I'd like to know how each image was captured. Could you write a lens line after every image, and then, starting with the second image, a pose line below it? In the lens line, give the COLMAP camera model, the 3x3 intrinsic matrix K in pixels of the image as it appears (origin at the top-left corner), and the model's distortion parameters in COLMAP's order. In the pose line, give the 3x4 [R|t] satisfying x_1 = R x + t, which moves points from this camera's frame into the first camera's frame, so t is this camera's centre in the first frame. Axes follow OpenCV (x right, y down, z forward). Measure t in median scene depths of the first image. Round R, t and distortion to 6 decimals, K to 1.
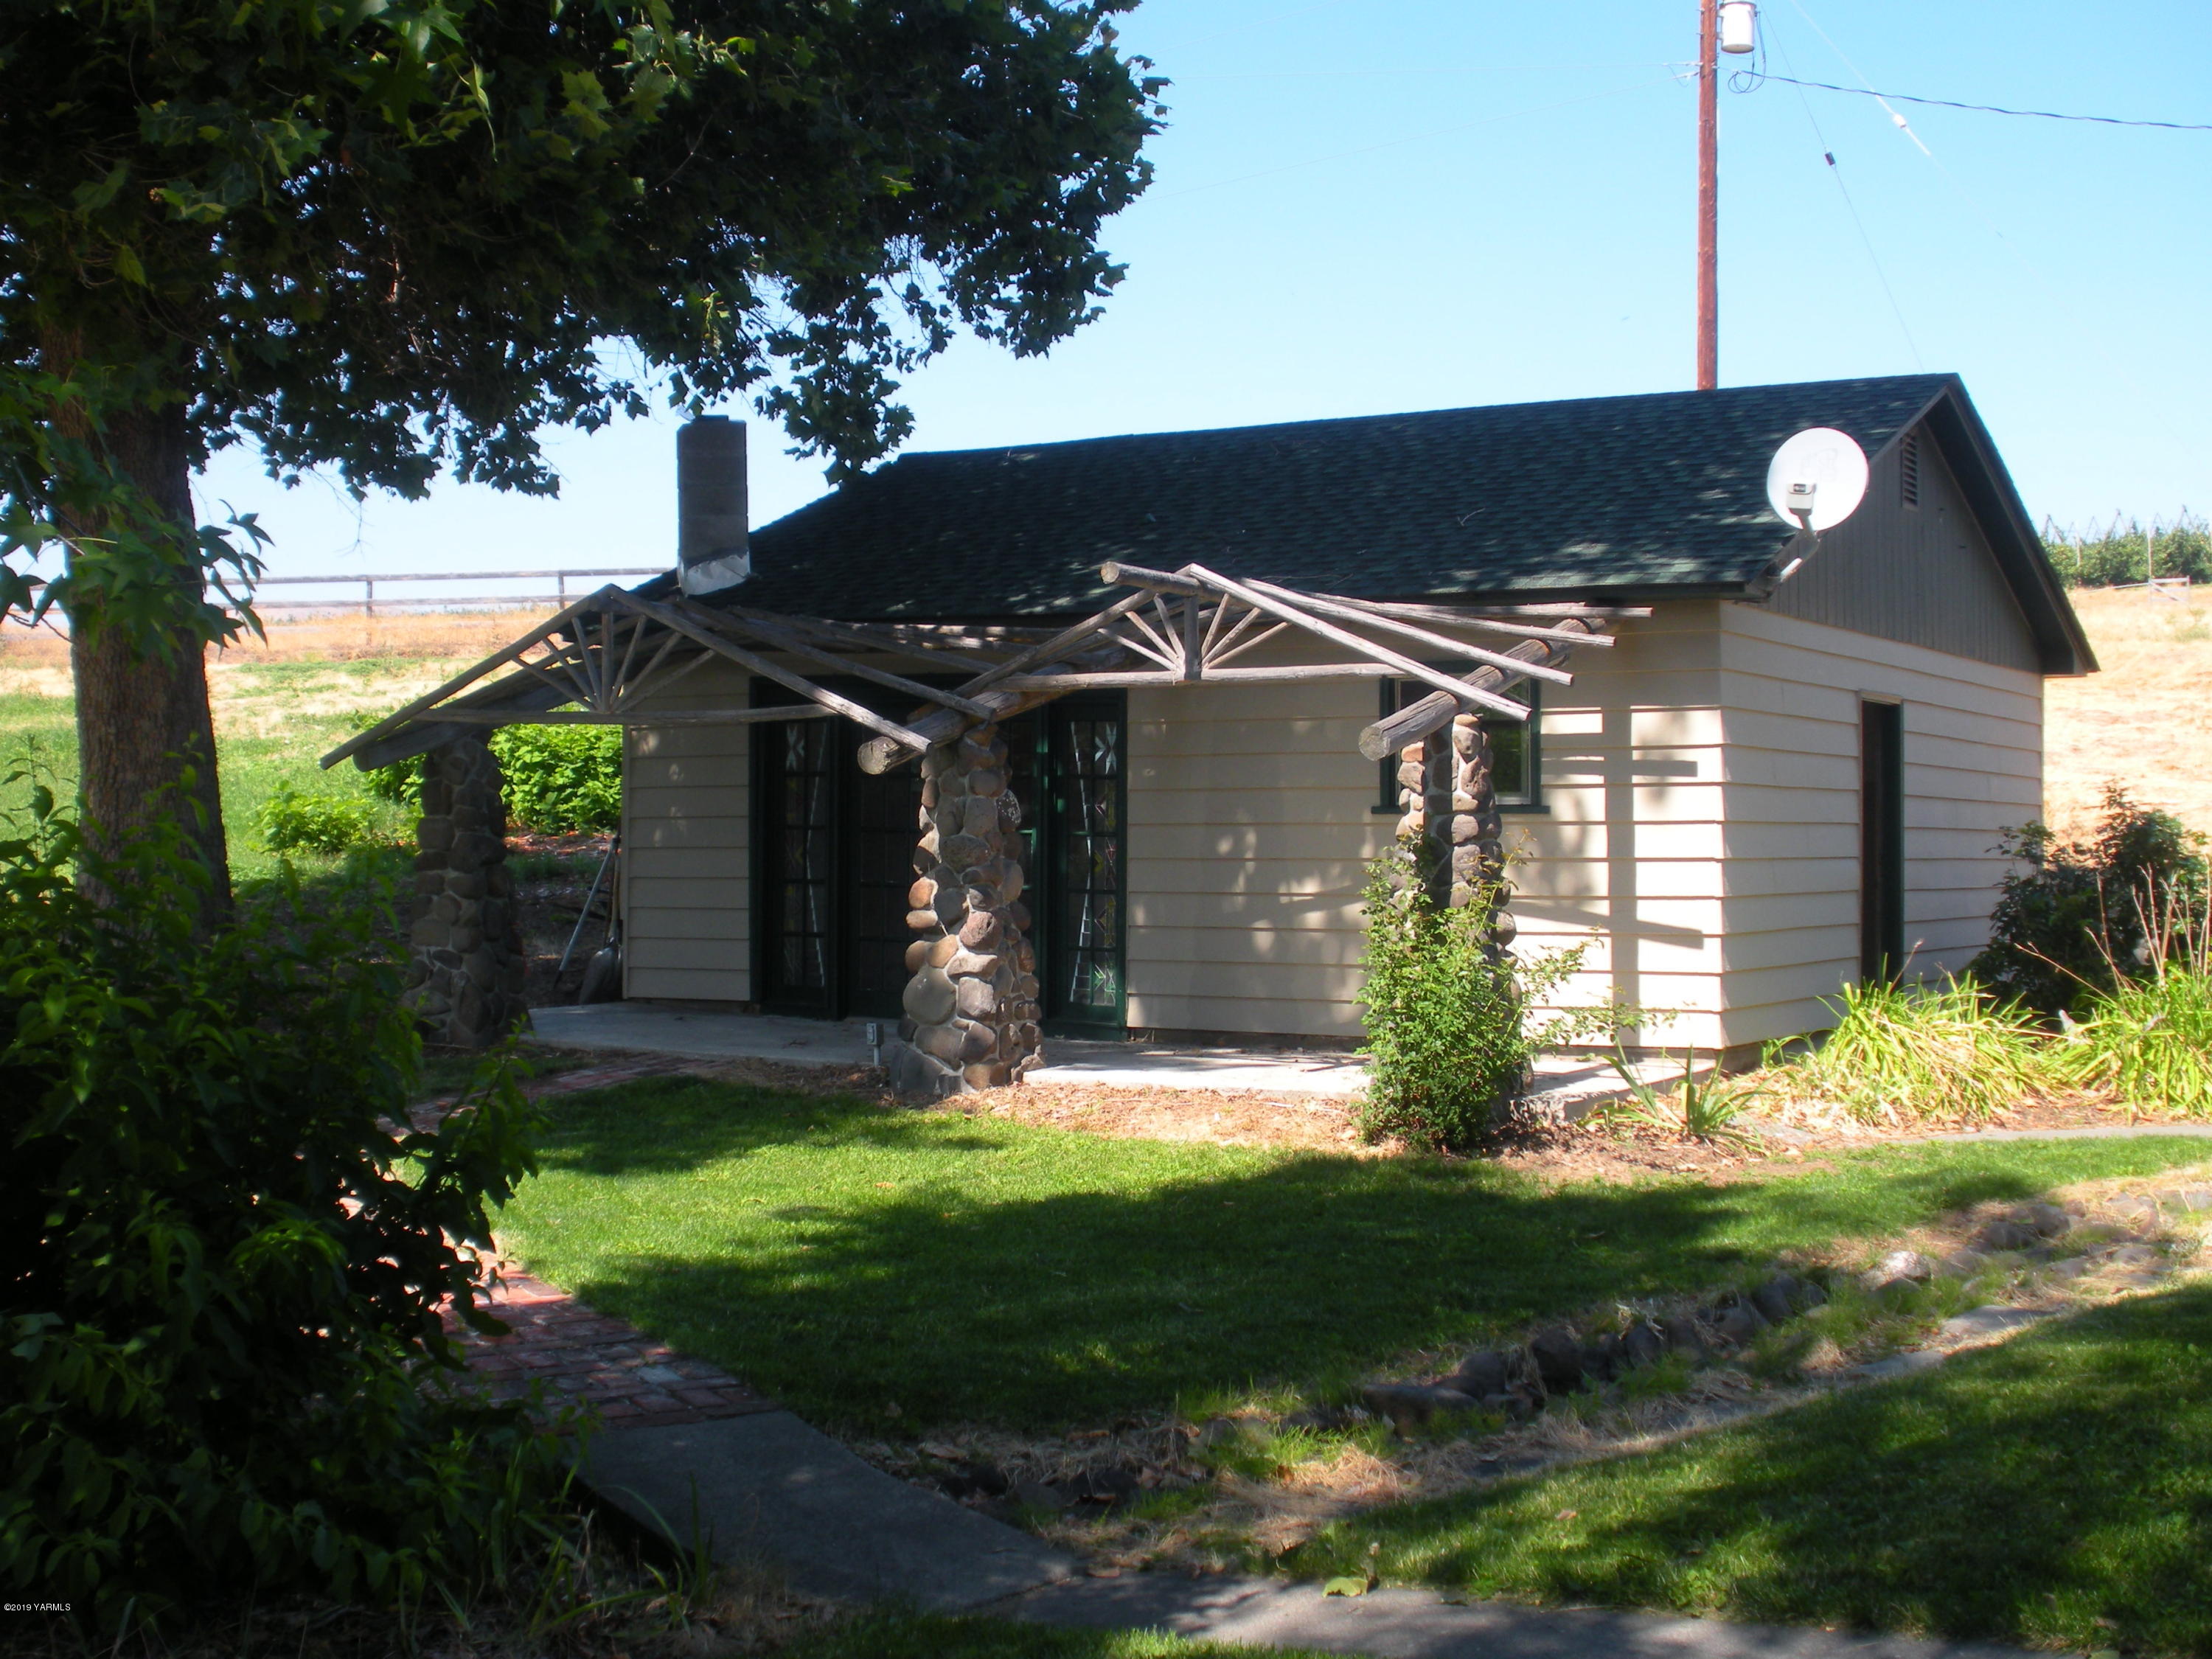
lens RADIAL K [[3039.2, 0, 1106.0], [0, 3039.2, 829.5], [0, 0, 1]] dist [-0.268460, -0.027998]
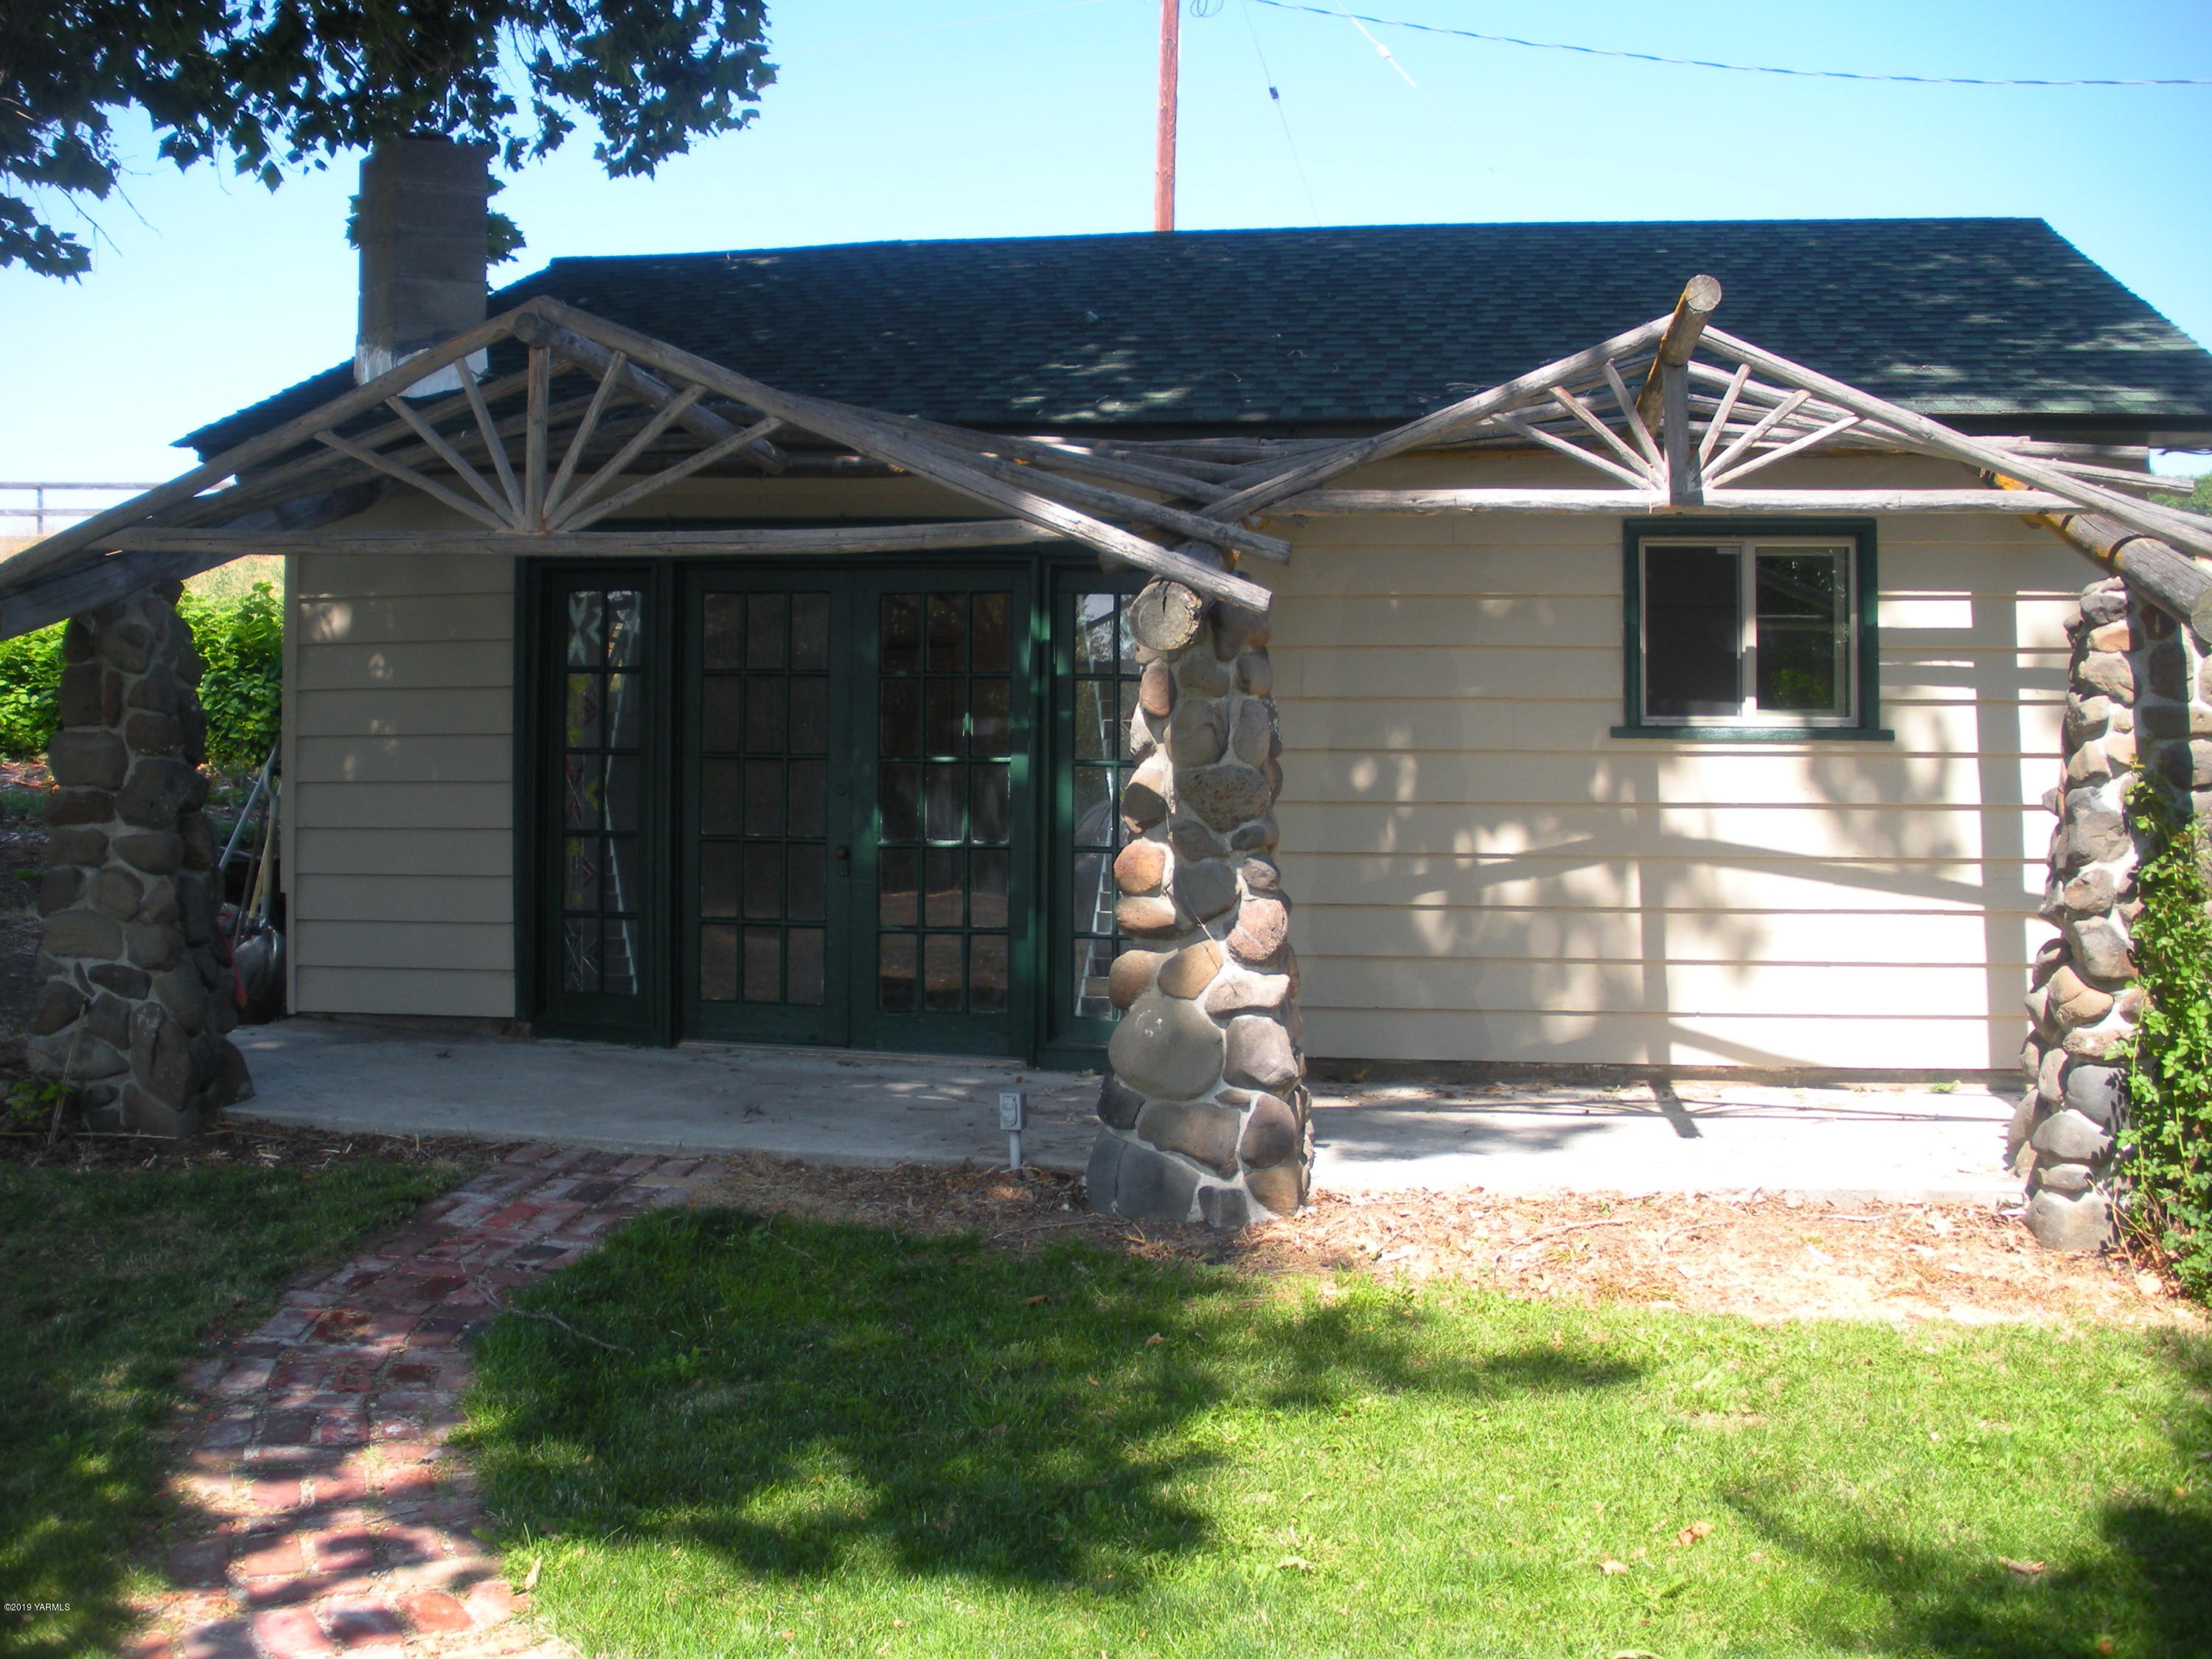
lens RADIAL K [[2384.6, 0, 1053.7], [0, 2384.6, 828.9], [0, 0, 1]] dist [-0.296910, 0.361975]
pose [[0.926750, -0.004491, 0.375652, -0.227678], [-0.006131, 0.999615, 0.027077, 0.001812], [-0.375629, -0.027396, 0.926365, 0.556629]]
